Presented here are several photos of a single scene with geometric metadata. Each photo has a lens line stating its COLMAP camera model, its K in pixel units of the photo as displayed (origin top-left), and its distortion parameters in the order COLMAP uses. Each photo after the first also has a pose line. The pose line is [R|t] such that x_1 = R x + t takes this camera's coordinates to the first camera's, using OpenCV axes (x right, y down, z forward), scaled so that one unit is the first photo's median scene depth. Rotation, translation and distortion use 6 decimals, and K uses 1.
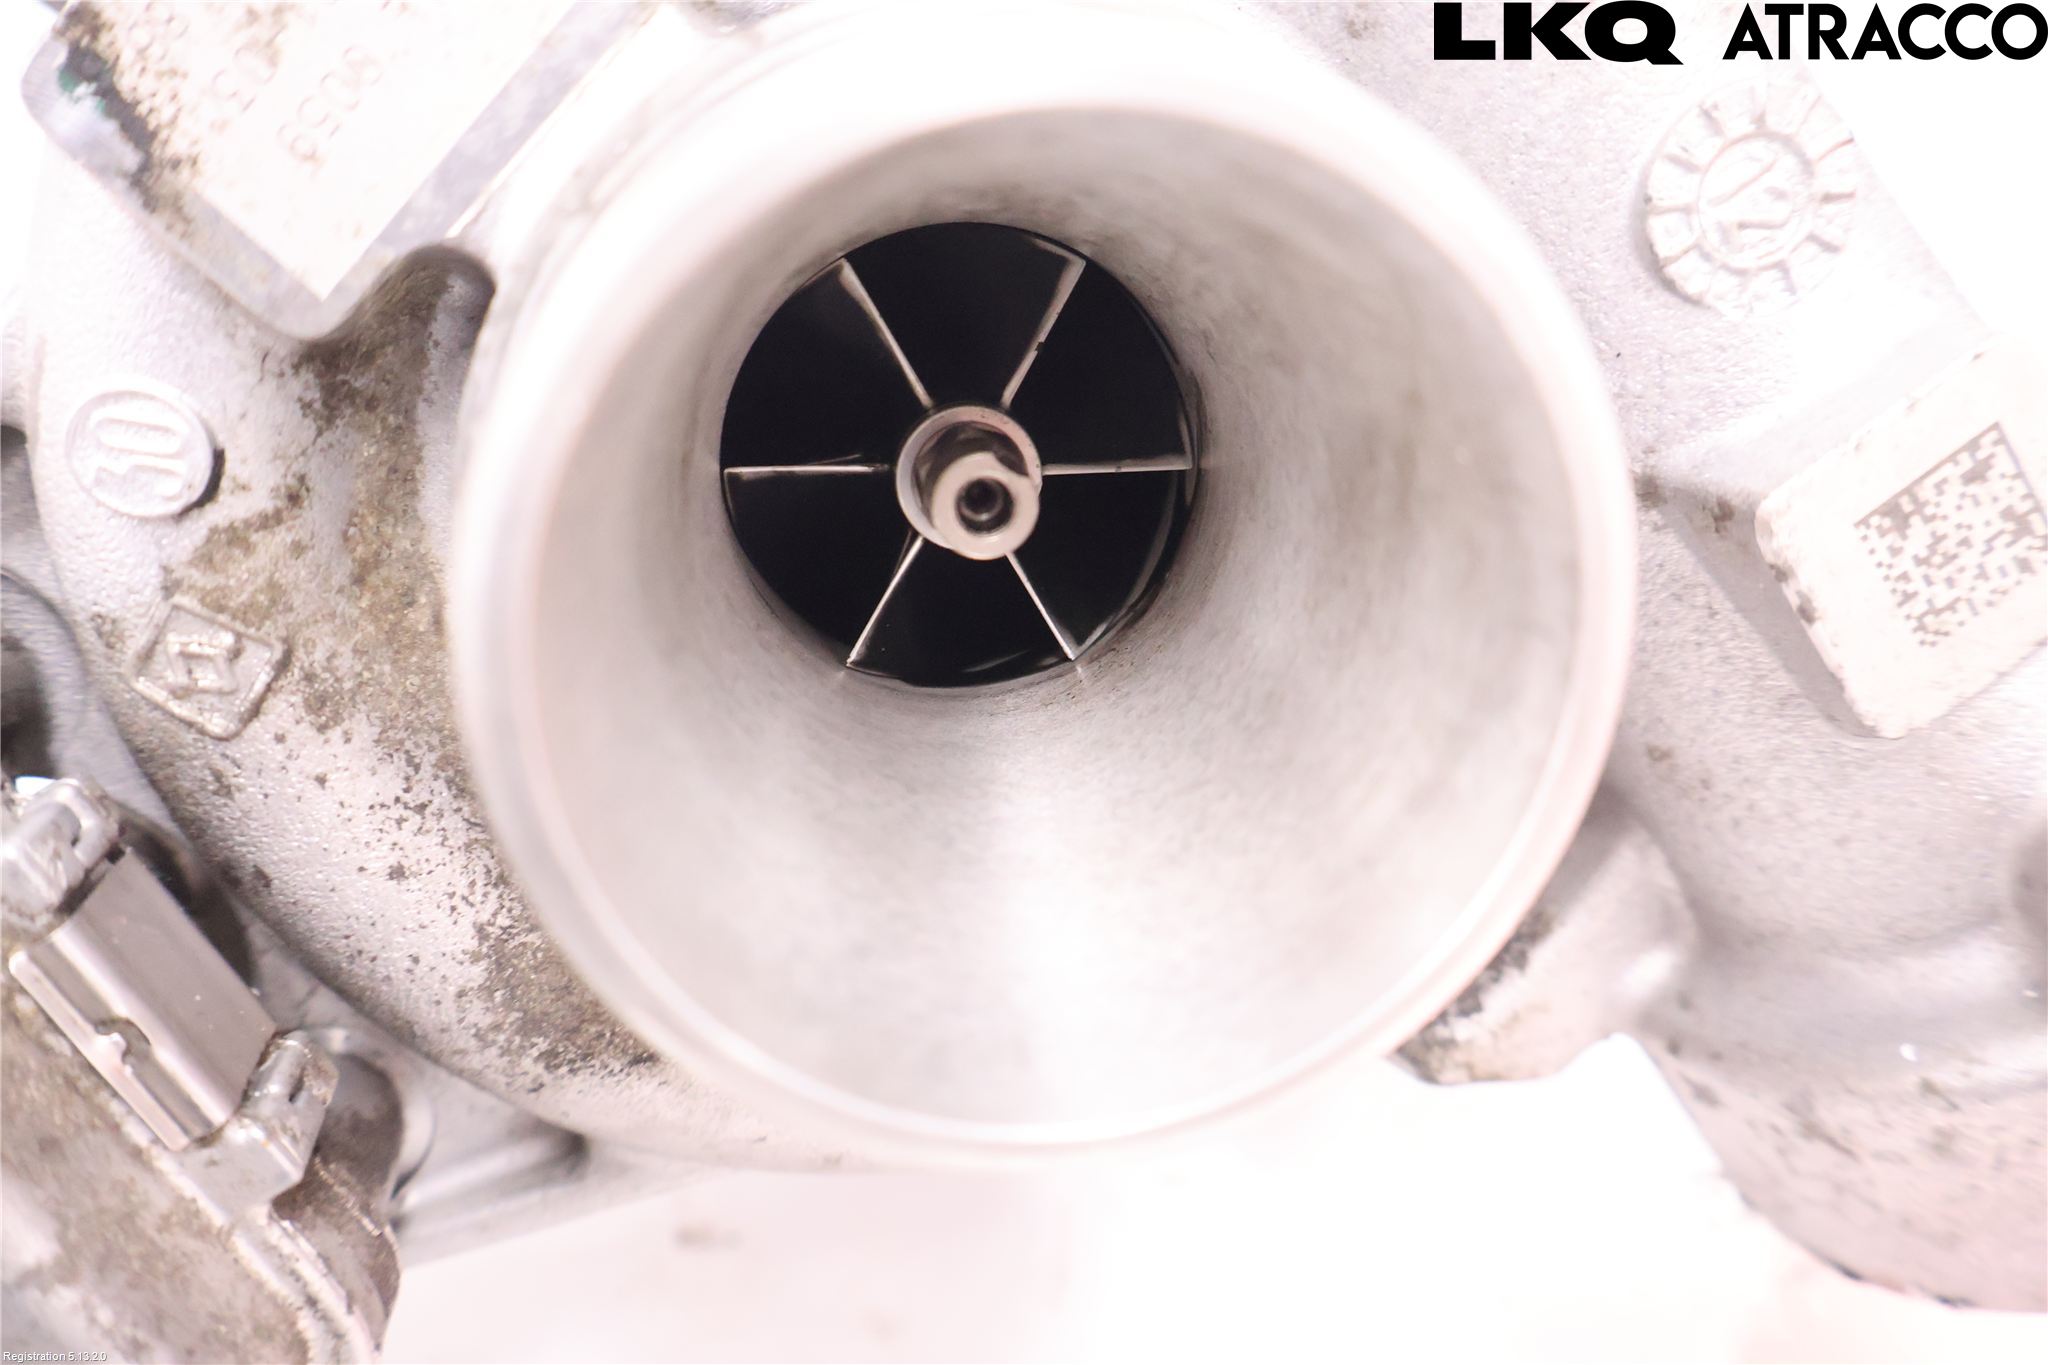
lens RADIAL K [[1729.5, 0, 1024.0], [0, 1729.5, 682.5], [0, 0, 1]] dist [-0.001985, 0.000823]
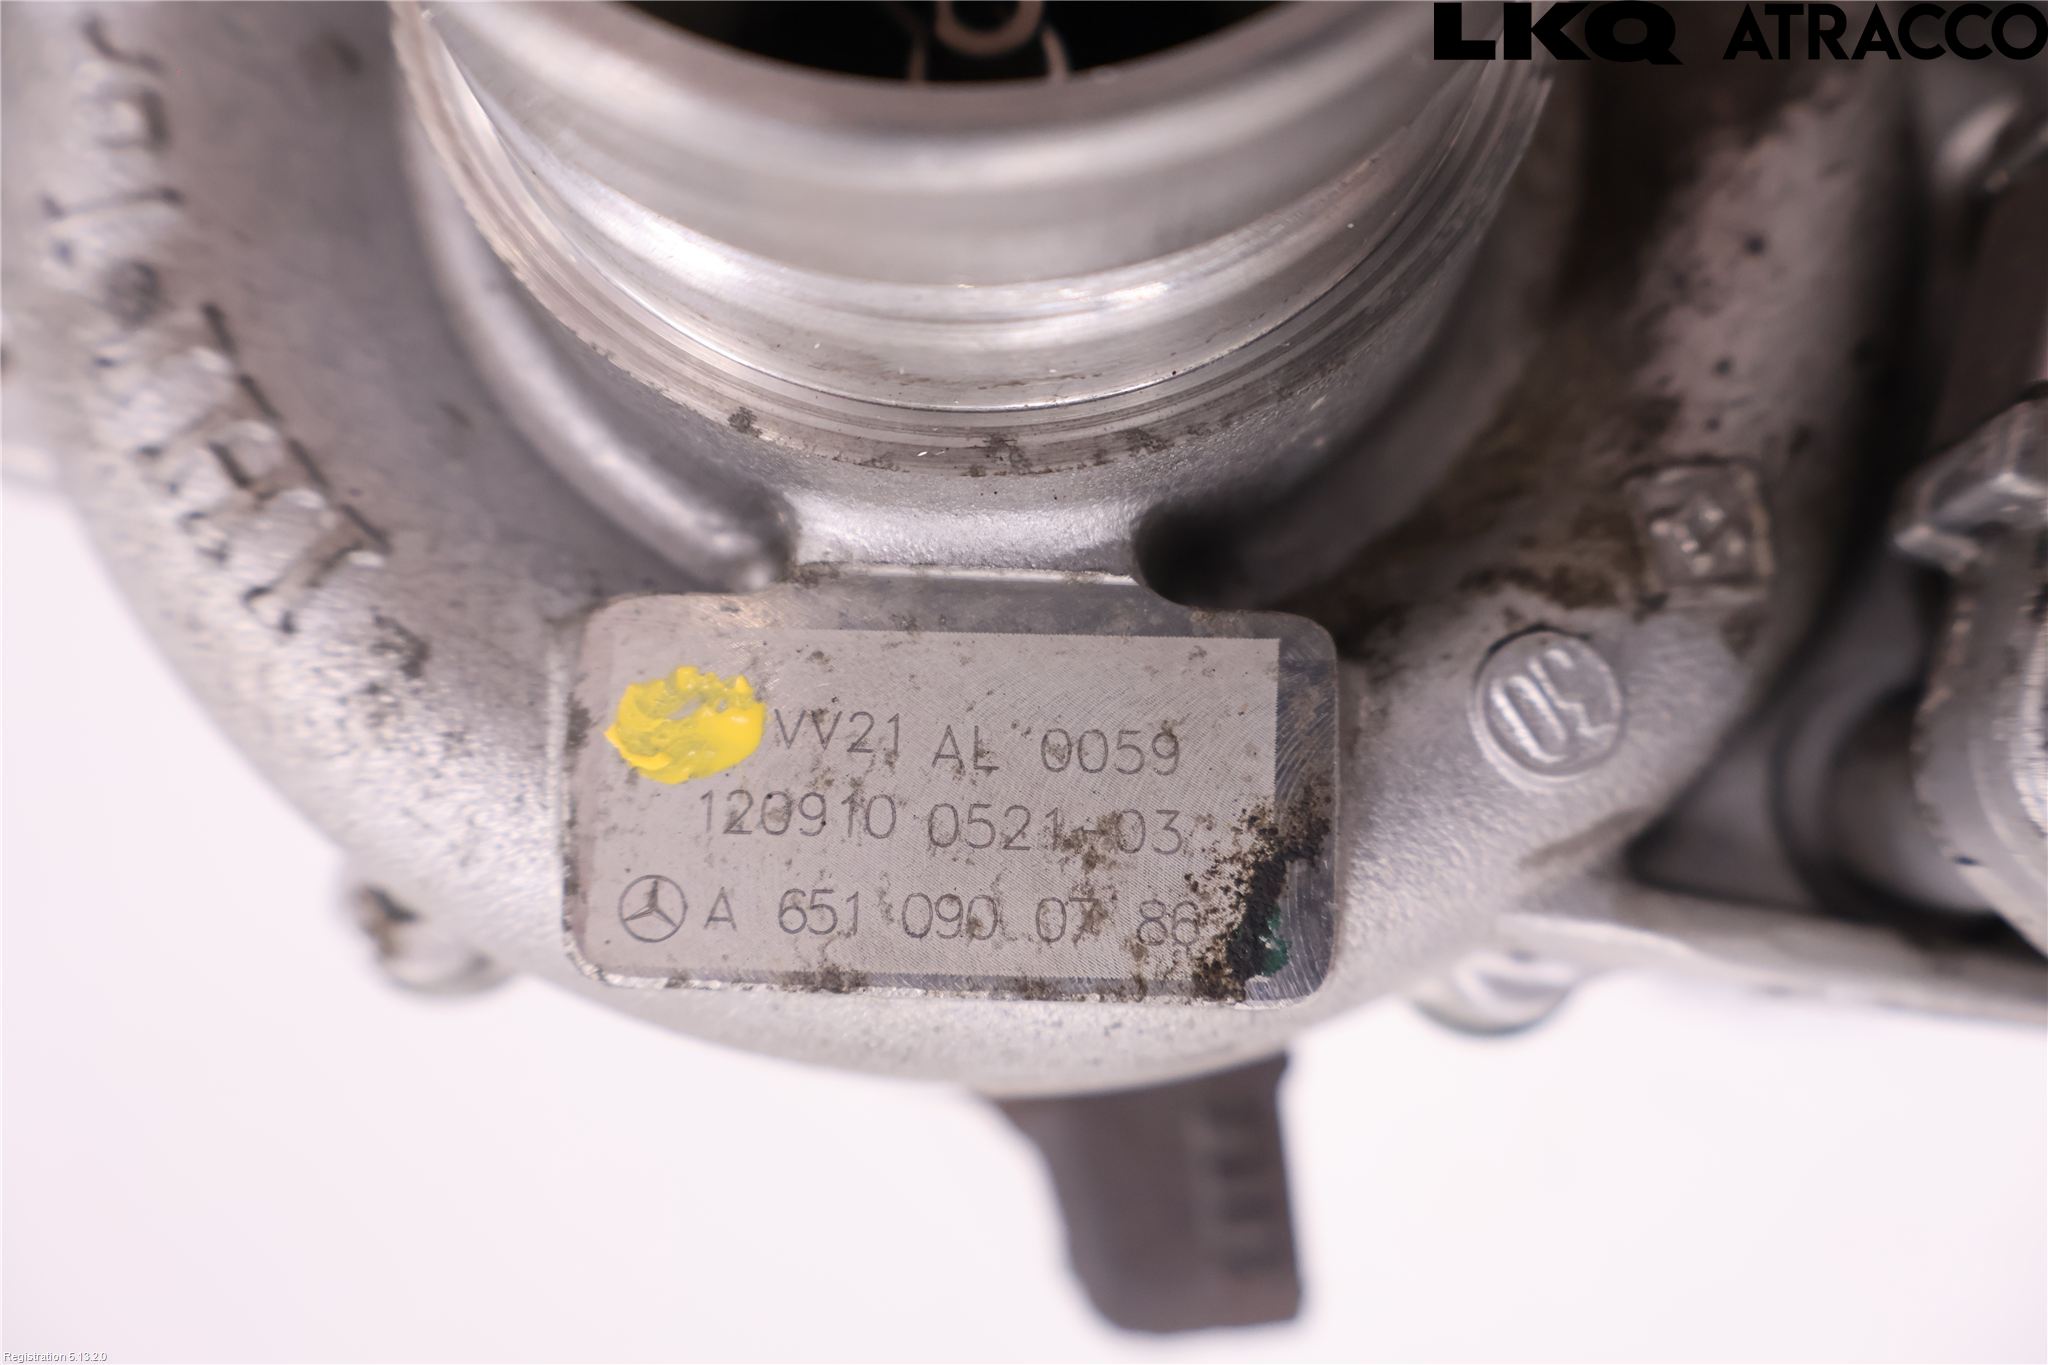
lens RADIAL K [[1729.5, 0, 1024.0], [0, 1729.5, 682.5], [0, 0, 1]] dist [-0.001985, 0.000823]
pose [[-0.669211, -0.742863, -0.017660, -0.291371], [0.729763, -0.652561, -0.203983, -0.136941], [0.140008, -0.149395, 0.978815, 0.073486]]
